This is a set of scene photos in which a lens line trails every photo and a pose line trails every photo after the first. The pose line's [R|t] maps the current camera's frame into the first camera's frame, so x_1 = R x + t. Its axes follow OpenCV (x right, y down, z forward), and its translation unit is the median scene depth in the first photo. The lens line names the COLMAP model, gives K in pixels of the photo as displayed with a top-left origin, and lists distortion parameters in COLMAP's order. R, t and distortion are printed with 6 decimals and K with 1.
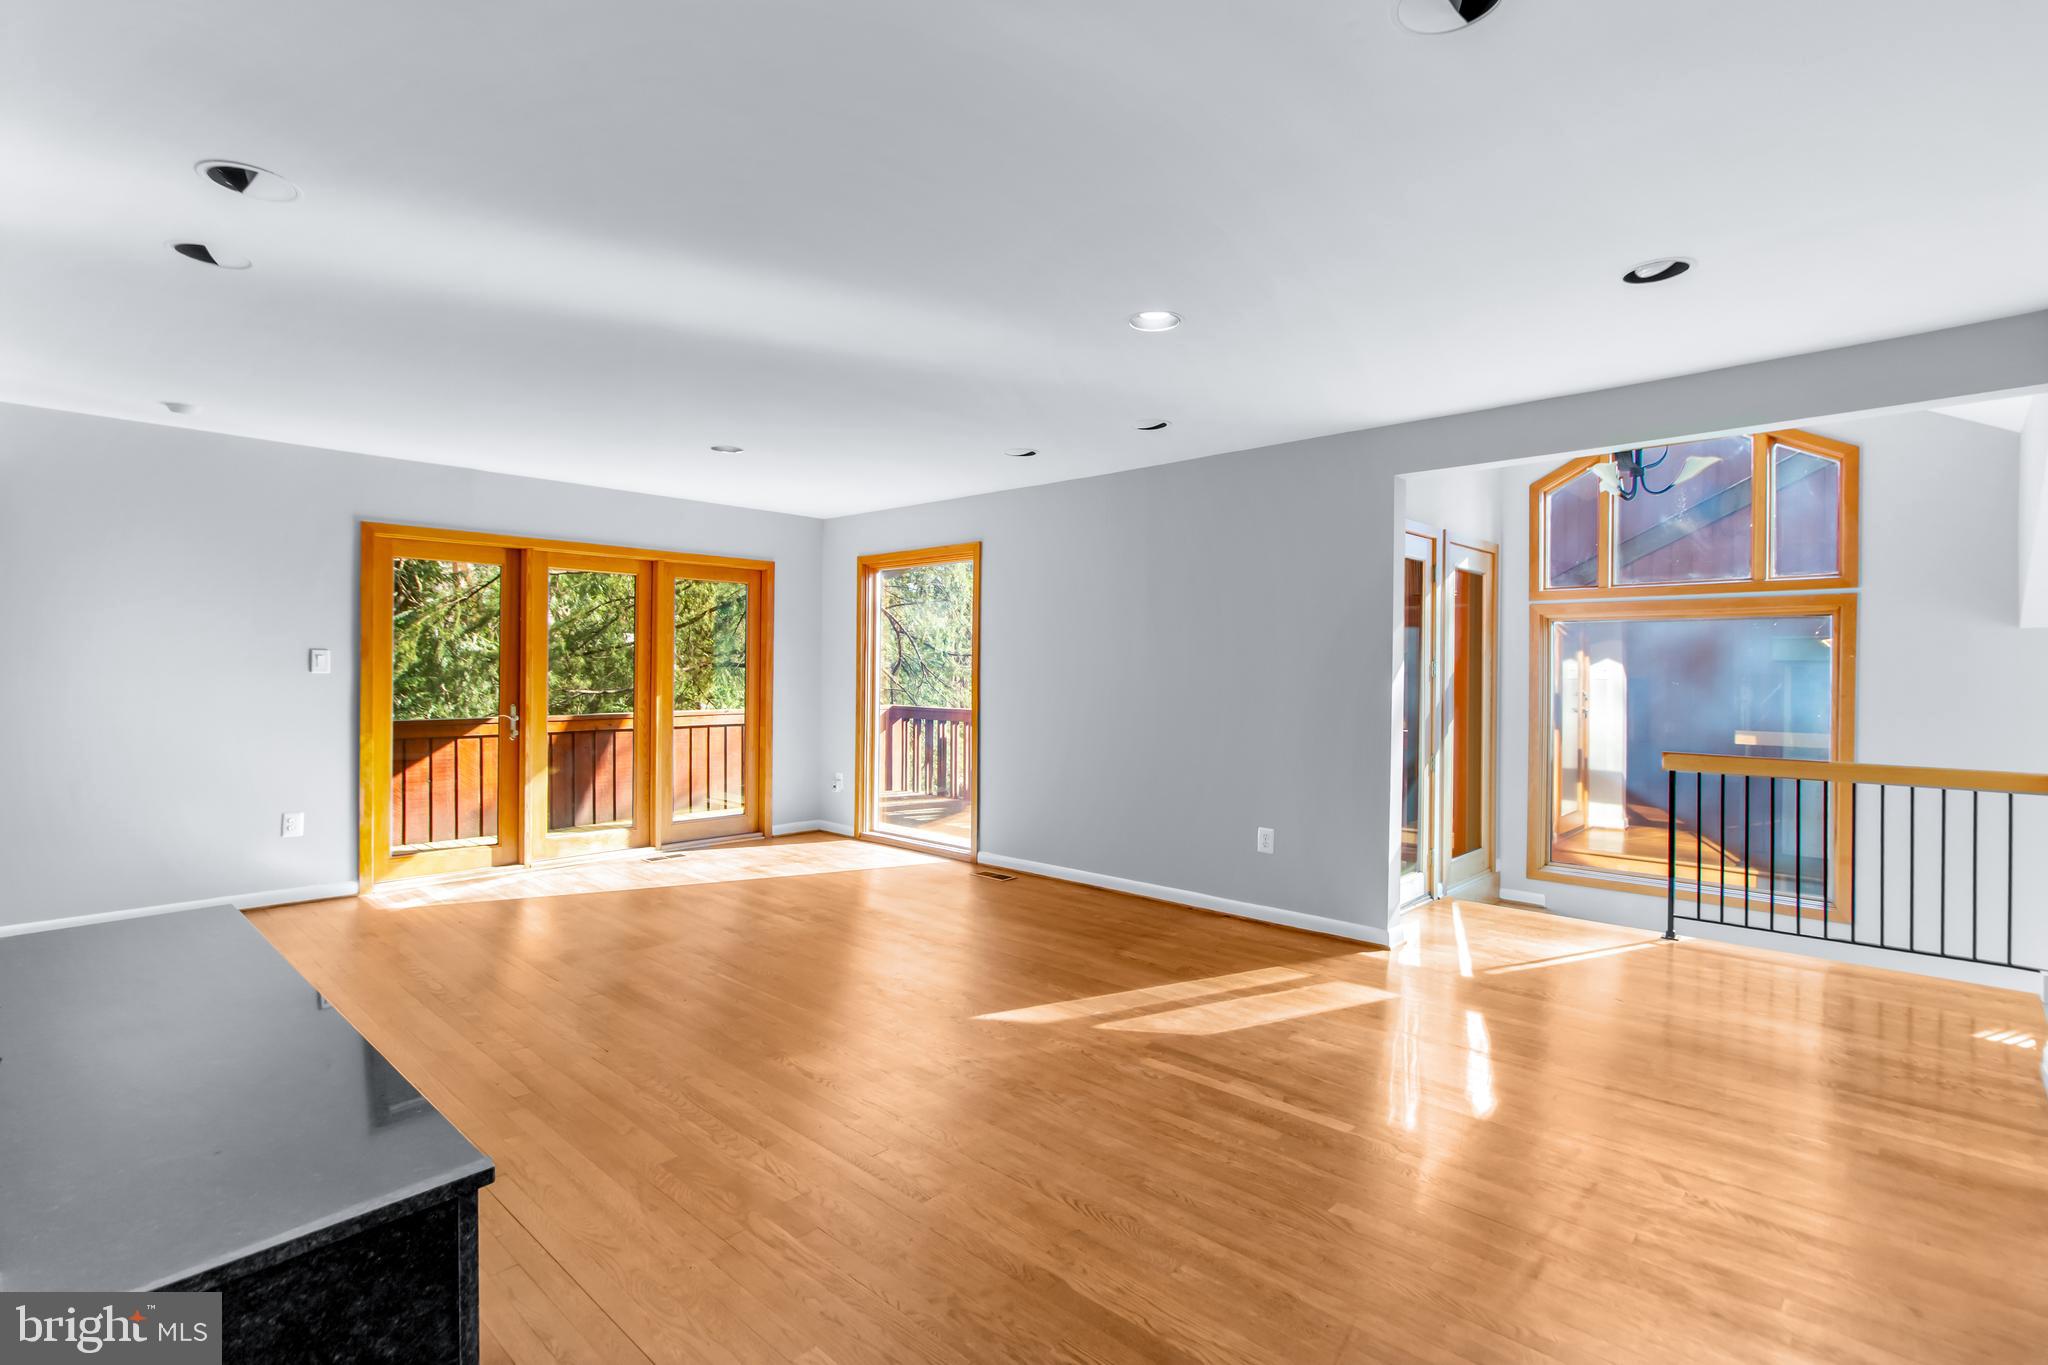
lens RADIAL K [[962.6, 0, 1034.2], [0, 962.6, 680.2], [0, 0, 1]] dist [0.002863, 0.000106]
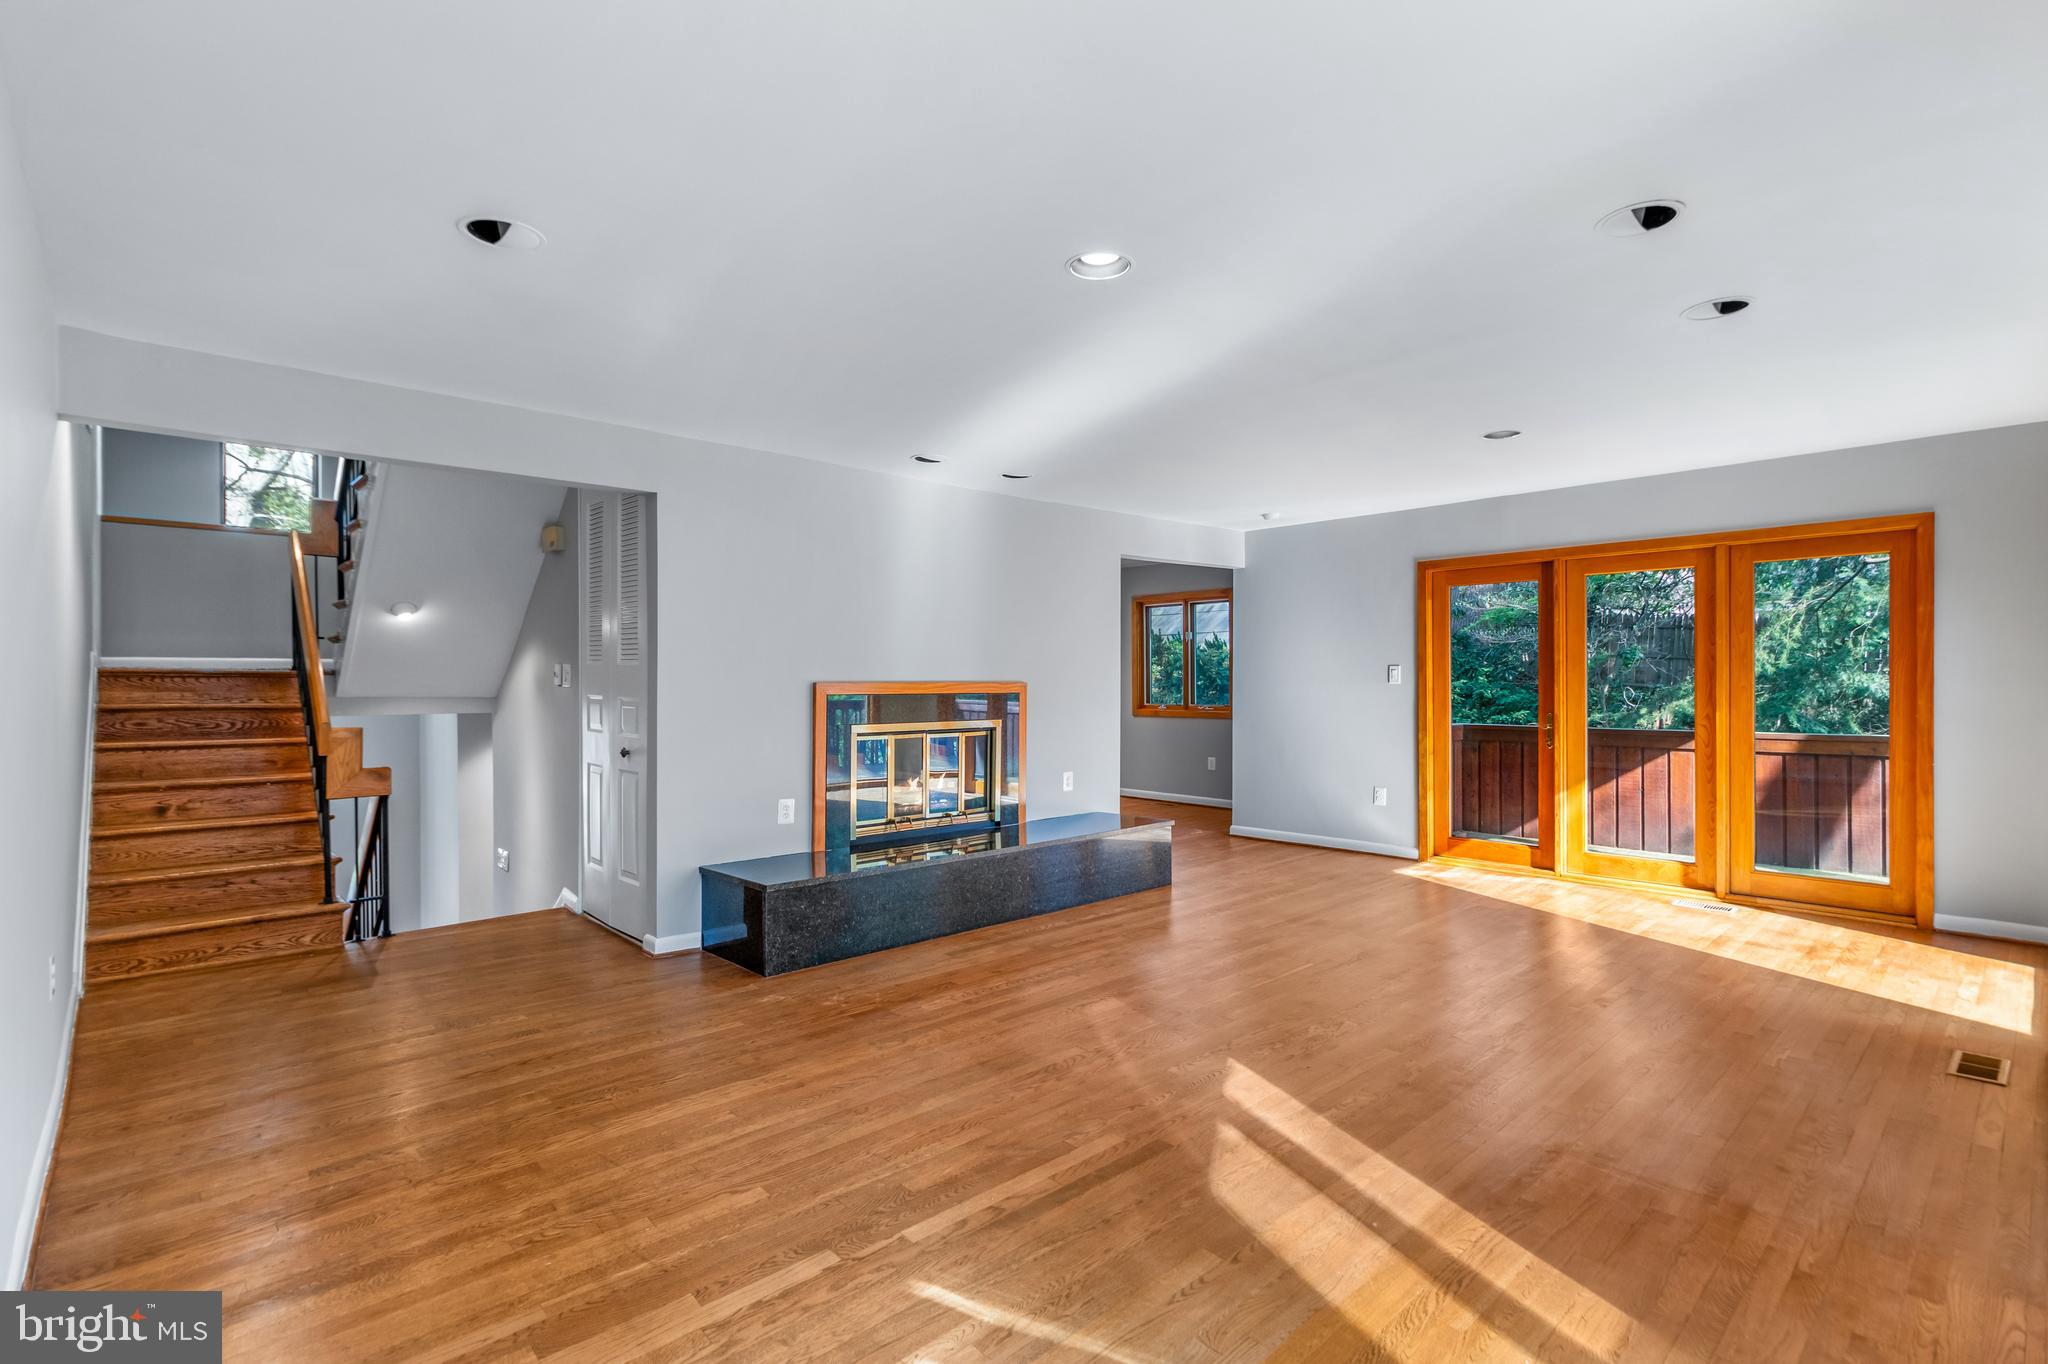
lens RADIAL K [[962.6, 0, 1034.2], [0, 962.6, 679.7], [0, 0, 1]] dist [0.002863, 0.000106]
pose [[-0.076305, -0.008546, -0.997048, 0.821895], [-0.007623, 0.999939, -0.007988, 0.002793], [0.997055, 0.006991, -0.076365, 0.846797]]
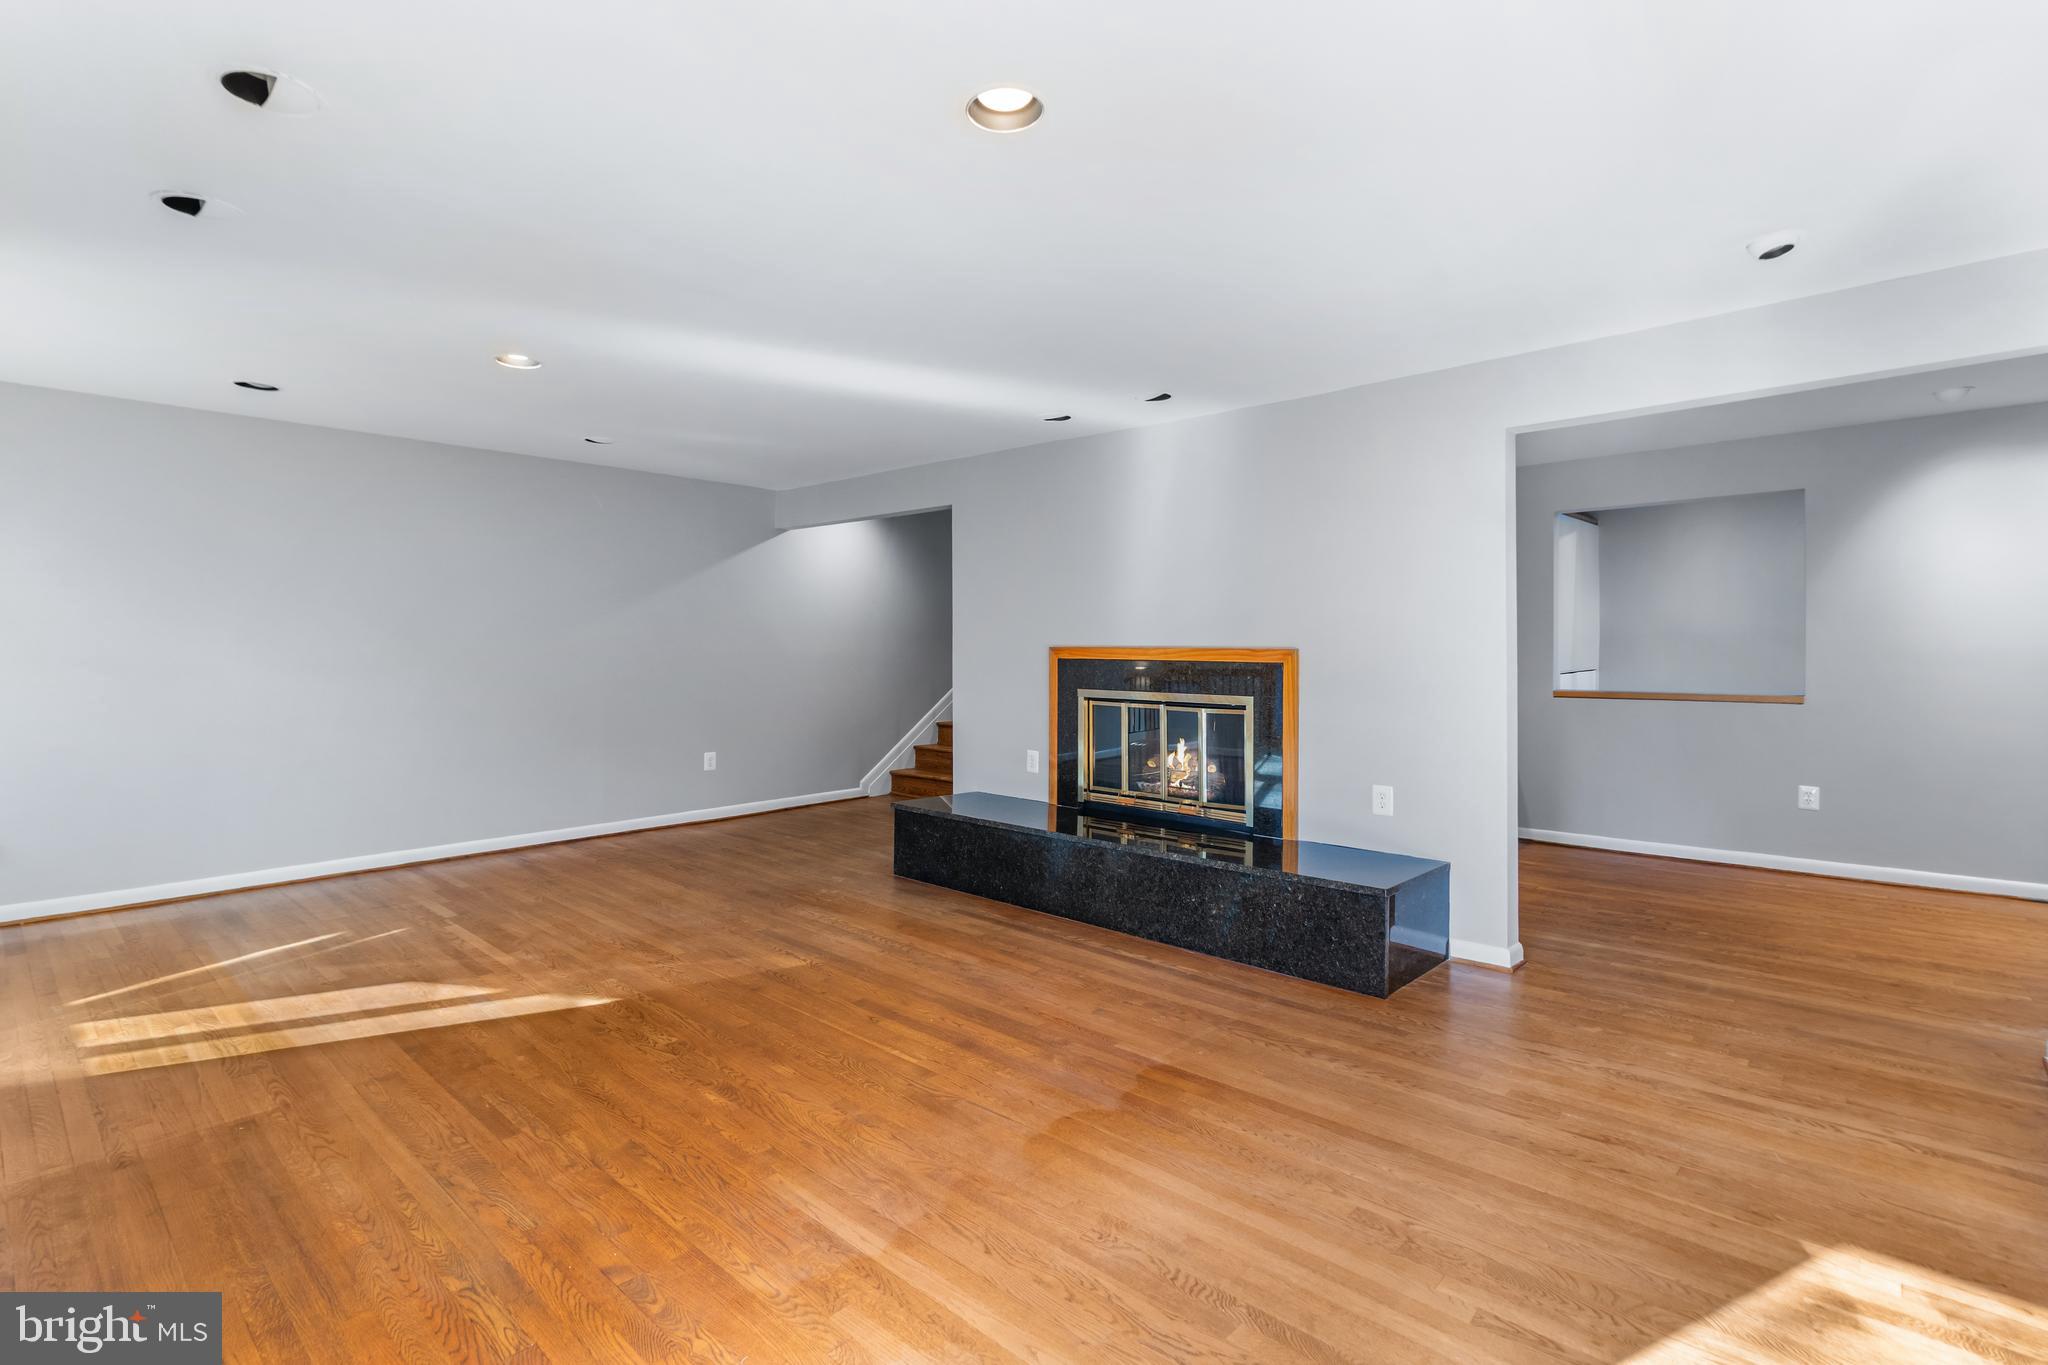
lens RADIAL K [[949.2, 0, 996.9], [0, 949.2, 642.7], [0, 0, 1]] dist [0.003482, 0.000217]
pose [[-0.999943, -0.009067, 0.005638, -0.424510], [-0.009031, 0.999939, 0.006337, -0.015793], [-0.005695, 0.006286, -0.999964, 1.866659]]
